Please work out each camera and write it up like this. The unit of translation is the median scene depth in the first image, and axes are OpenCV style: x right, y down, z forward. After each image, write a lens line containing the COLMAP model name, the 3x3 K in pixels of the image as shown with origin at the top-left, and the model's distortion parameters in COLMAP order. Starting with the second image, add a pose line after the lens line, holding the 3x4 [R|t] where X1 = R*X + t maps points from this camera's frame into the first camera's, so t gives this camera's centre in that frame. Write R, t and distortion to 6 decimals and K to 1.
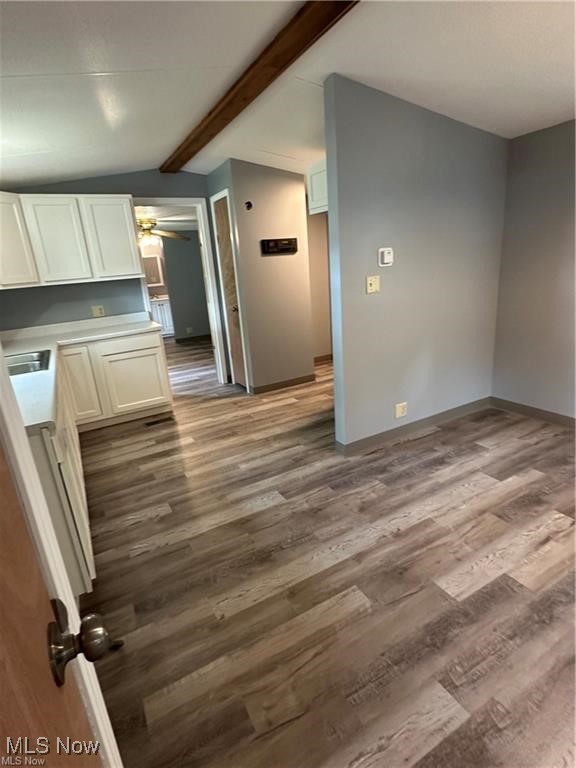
lens RADIAL K [[399.8, 0, 283.7], [0, 399.8, 381.6], [0, 0, 1]] dist [-0.003313, -0.000182]
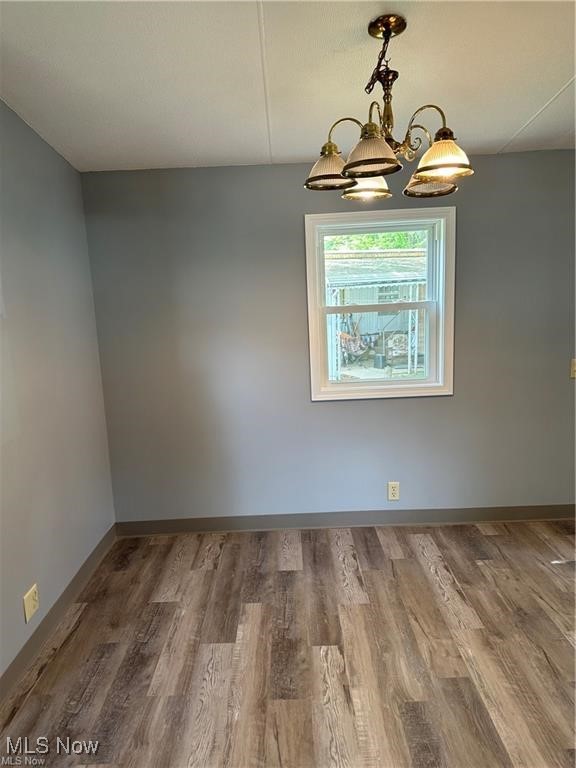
lens RADIAL K [[544.1, 0, 285.2], [0, 544.1, 385.8], [0, 0, 1]] dist [0.000000, -0.003046]
pose [[0.483363, -0.099740, 0.869720, -0.163212], [0.252665, 0.967104, -0.029515, -0.112864], [-0.838165, 0.234014, 0.492663, 0.310840]]
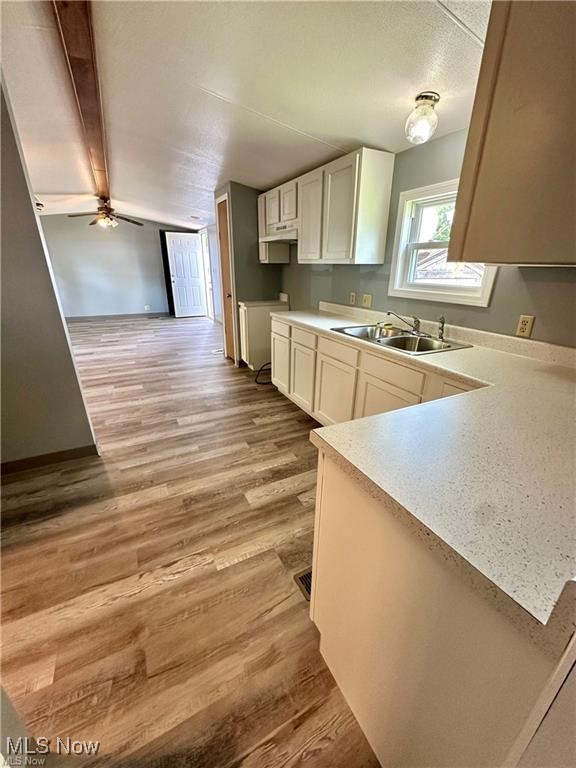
lens RADIAL K [[307.8, 0, 287.6], [0, 307.8, 383.7], [0, 0, 1]] dist [-0.002556, 0.000681]
pose [[-0.997613, 0.054276, 0.042698, -0.408550], [0.069057, 0.787224, 0.612789, -0.429575], [-0.000353, 0.614274, -0.789092, 1.595011]]
